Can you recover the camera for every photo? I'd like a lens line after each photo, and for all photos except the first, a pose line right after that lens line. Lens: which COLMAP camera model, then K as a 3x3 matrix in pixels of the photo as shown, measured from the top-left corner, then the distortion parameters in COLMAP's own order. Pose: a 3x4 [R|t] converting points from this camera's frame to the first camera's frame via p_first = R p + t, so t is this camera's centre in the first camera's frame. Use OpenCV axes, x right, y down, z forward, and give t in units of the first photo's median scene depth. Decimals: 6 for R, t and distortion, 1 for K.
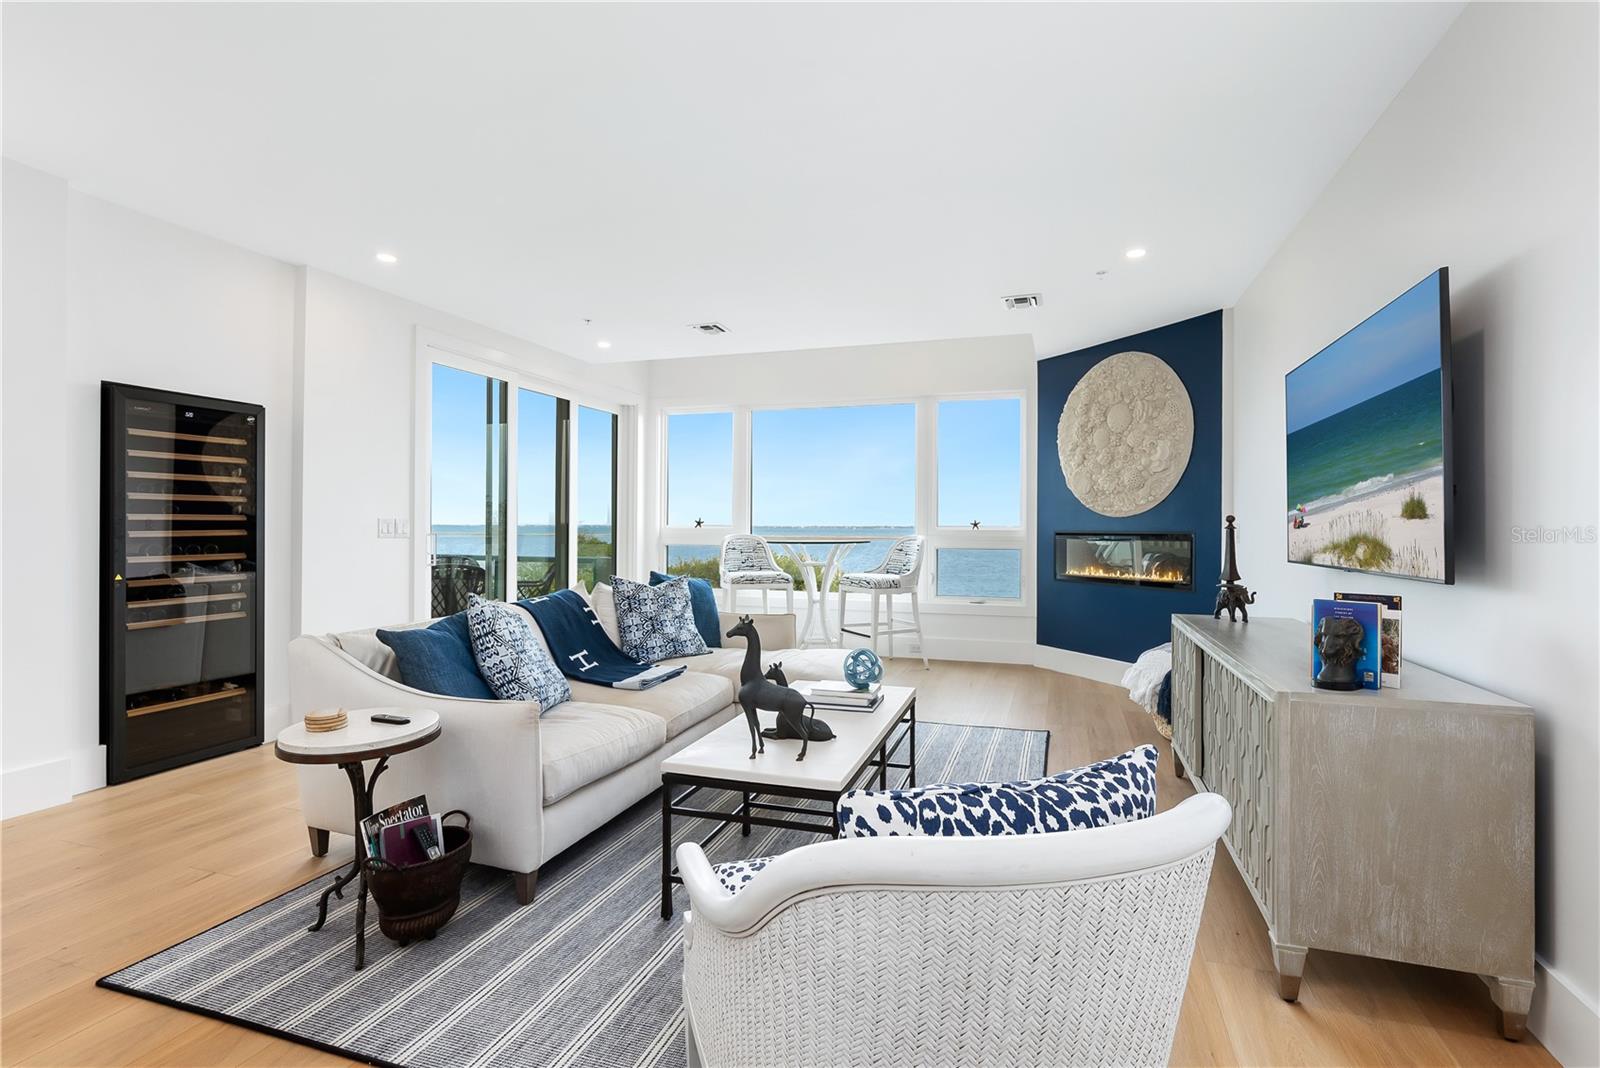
lens RADIAL K [[772.7, 0, 824.7], [0, 772.7, 524.5], [0, 0, 1]] dist [0.012336, -0.000239]
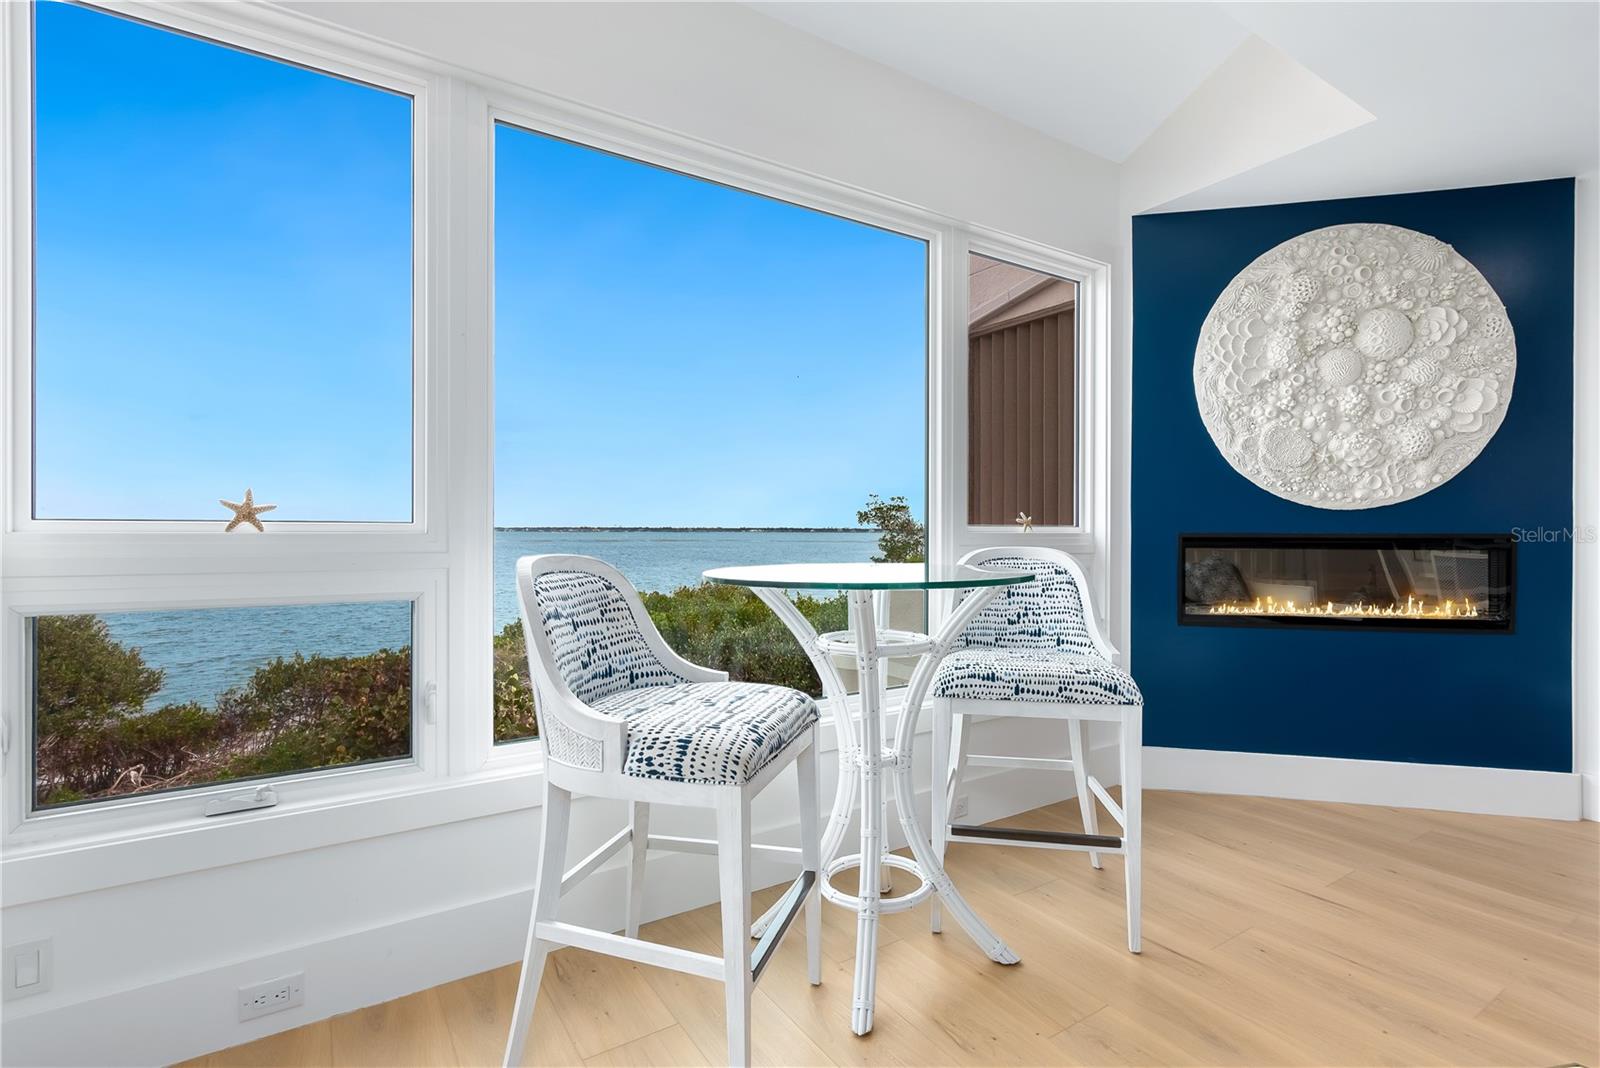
lens RADIAL K [[772.7, 0, 777.5], [0, 772.7, 528.4], [0, 0, 1]] dist [0.012336, -0.000239]
pose [[0.645866, 0.004019, 0.763440, -0.347155], [-0.006522, 0.999979, 0.000253, 0.007005], [-0.763423, -0.005142, 0.645878, 0.992867]]
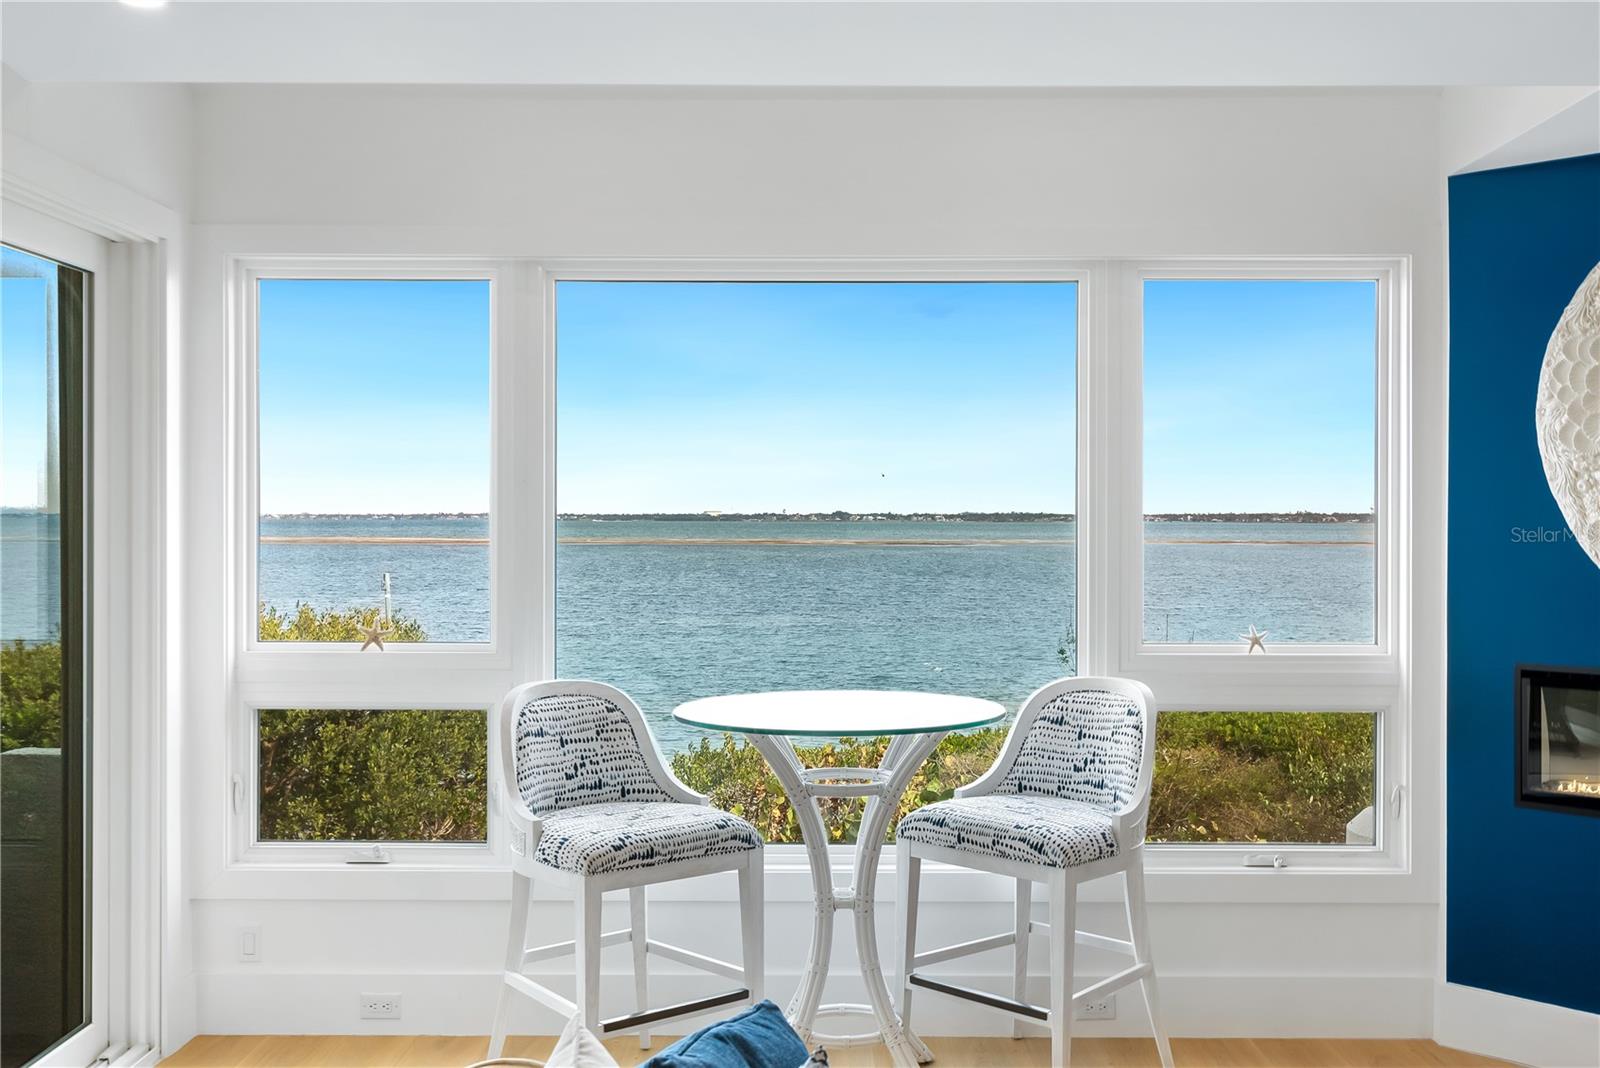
lens RADIAL K [[1565.9, 0, 814.8], [0, 1565.9, 545.5], [0, 0, 1]] dist [0.001271, 0.000000]
pose [[0.950680, -0.009692, 0.310022, -0.272783], [0.003188, 0.999764, 0.021477, -0.068087], [-0.310157, -0.019430, 0.950487, 0.475678]]
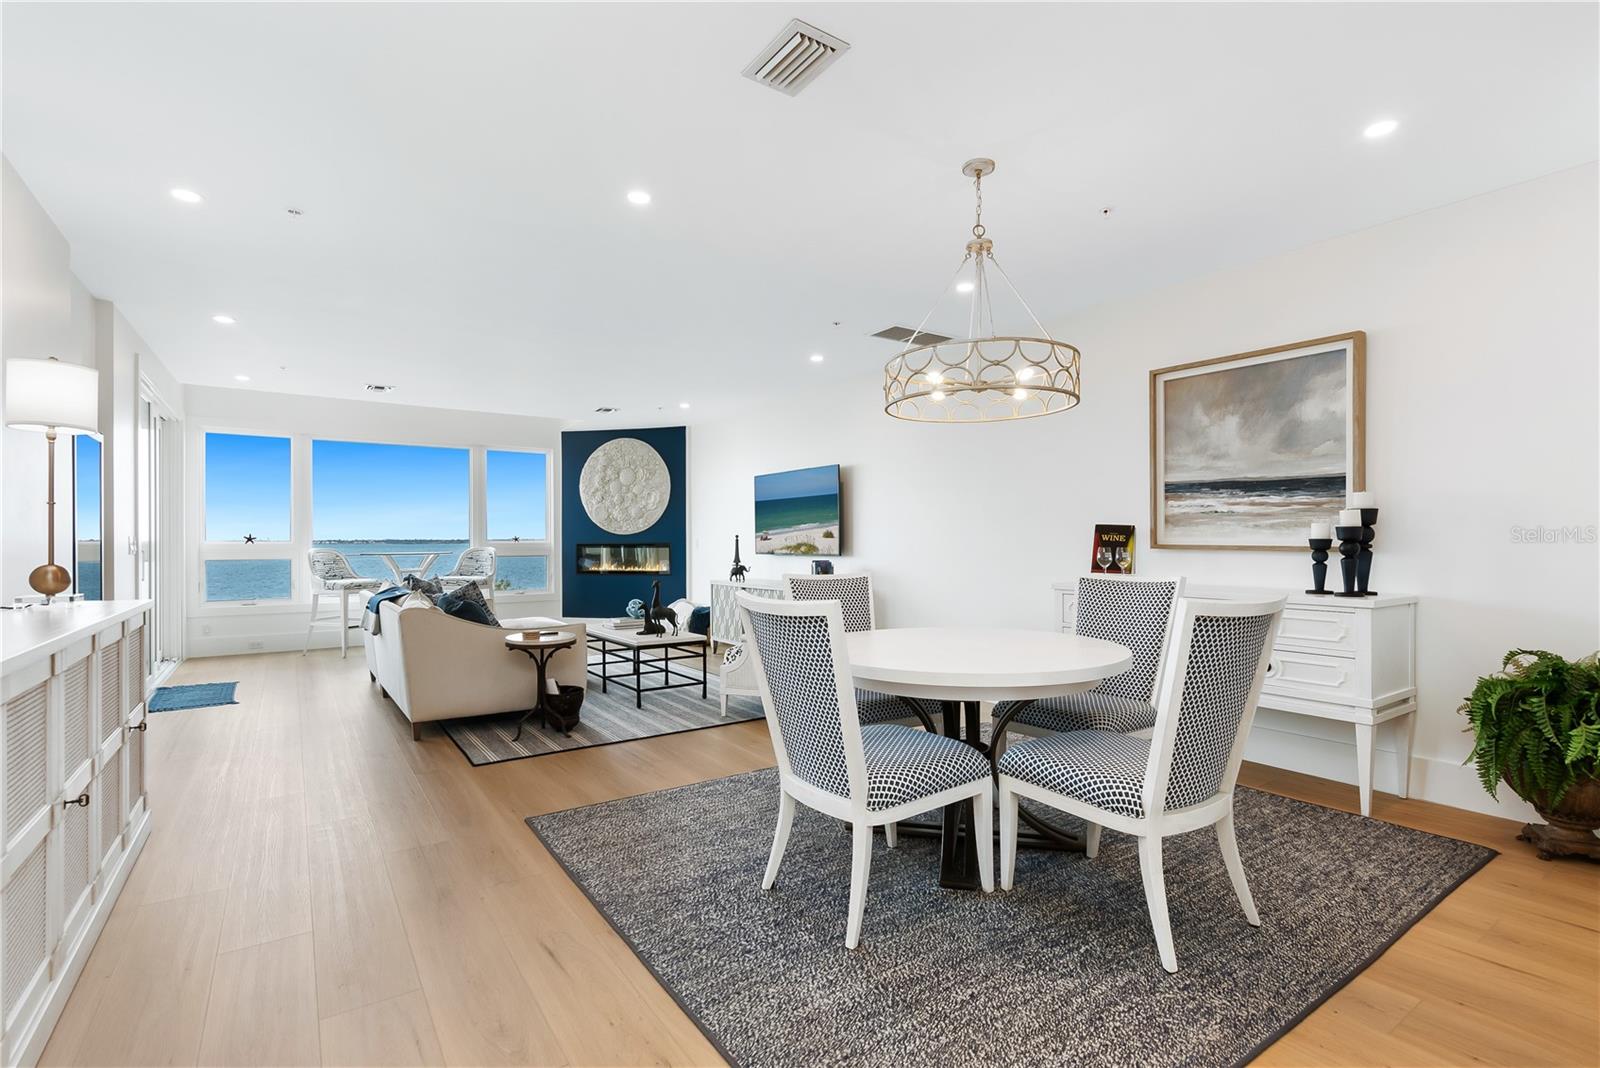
lens RADIAL K [[746.6, 0, 774.3], [0, 746.6, 534.3], [0, 0, 1]] dist [0.004579, 0.000389]
pose [[0.633551, 0.001538, 0.773700, -0.716410], [-0.000149, 0.999998, -0.001866, -0.006047], [-0.773701, 0.001067, 0.633550, -0.315389]]
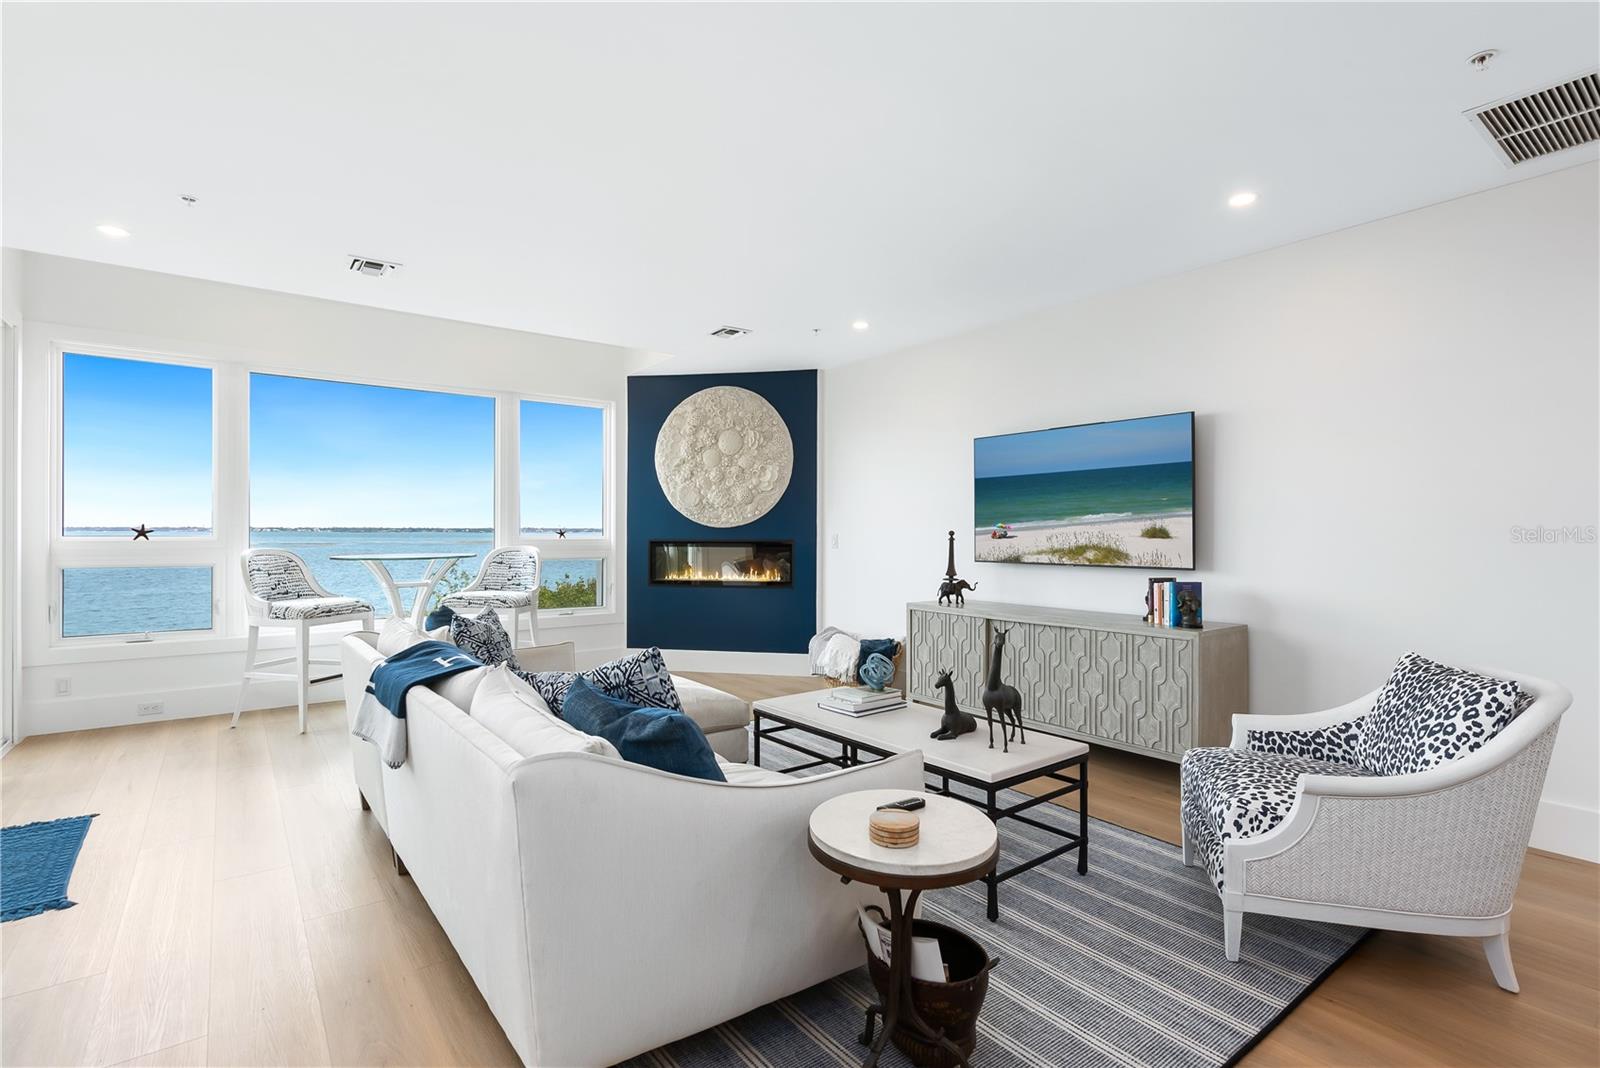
lens RADIAL K [[772.7, 0, 772.3], [0, 772.7, 529.9], [0, 0, 1]] dist [0.012336, -0.000239]
pose [[0.600842, 0.003988, 0.799358, -0.522209], [-0.007221, 0.999974, 0.000439, -0.007291], [-0.799335, -0.006036, 0.600855, 0.255649]]
